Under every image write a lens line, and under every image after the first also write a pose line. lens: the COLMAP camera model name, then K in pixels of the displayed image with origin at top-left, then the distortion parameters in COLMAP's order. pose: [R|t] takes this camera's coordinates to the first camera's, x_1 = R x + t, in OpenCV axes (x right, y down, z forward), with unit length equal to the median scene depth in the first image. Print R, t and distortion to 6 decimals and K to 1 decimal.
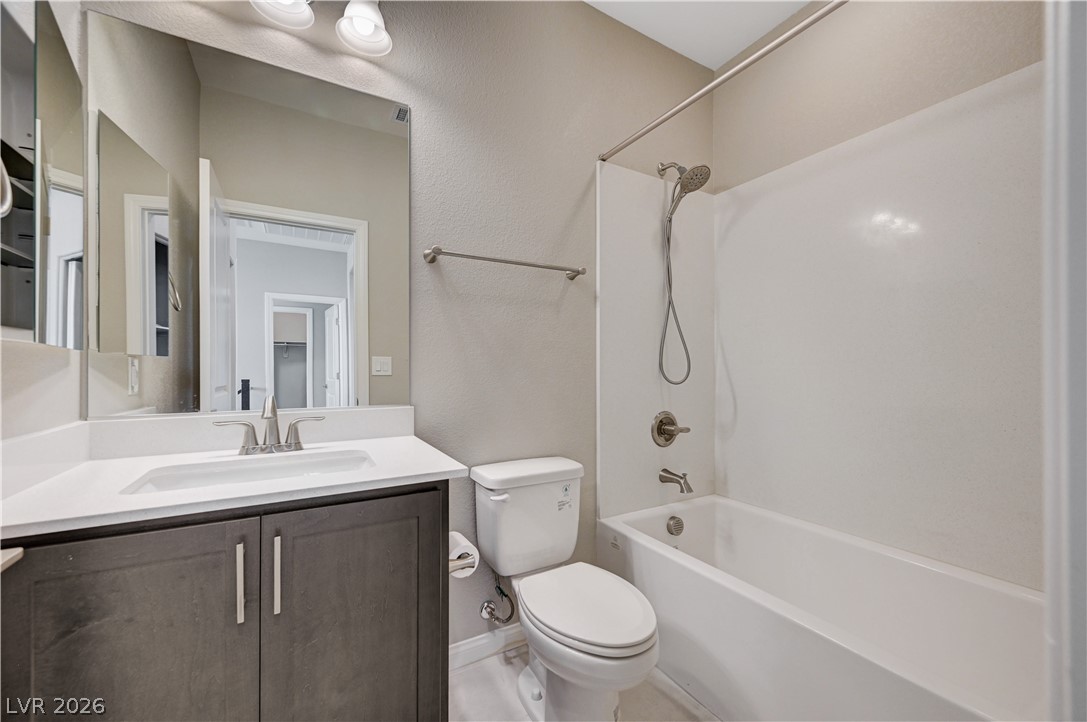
lens RADIAL K [[433.7, 0, 549.5], [0, 433.7, 373.1], [0, 0, 1]] dist [0.000195, 0.000058]
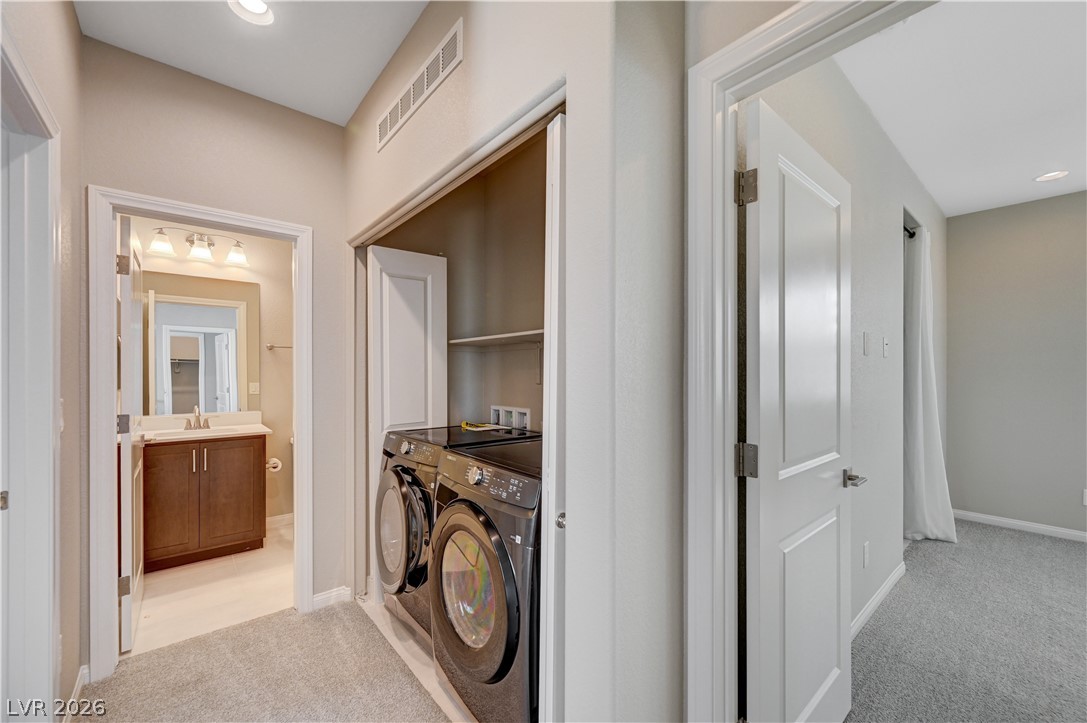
lens RADIAL K [[433.7, 0, 549.5], [0, 433.7, 373.6], [0, 0, 1]] dist [0.000195, 0.000058]
pose [[0.983571, -0.006224, 0.180414, 0.790125], [0.007870, 0.999934, -0.008408, -0.093734], [-0.180349, 0.009690, 0.983555, -1.578703]]
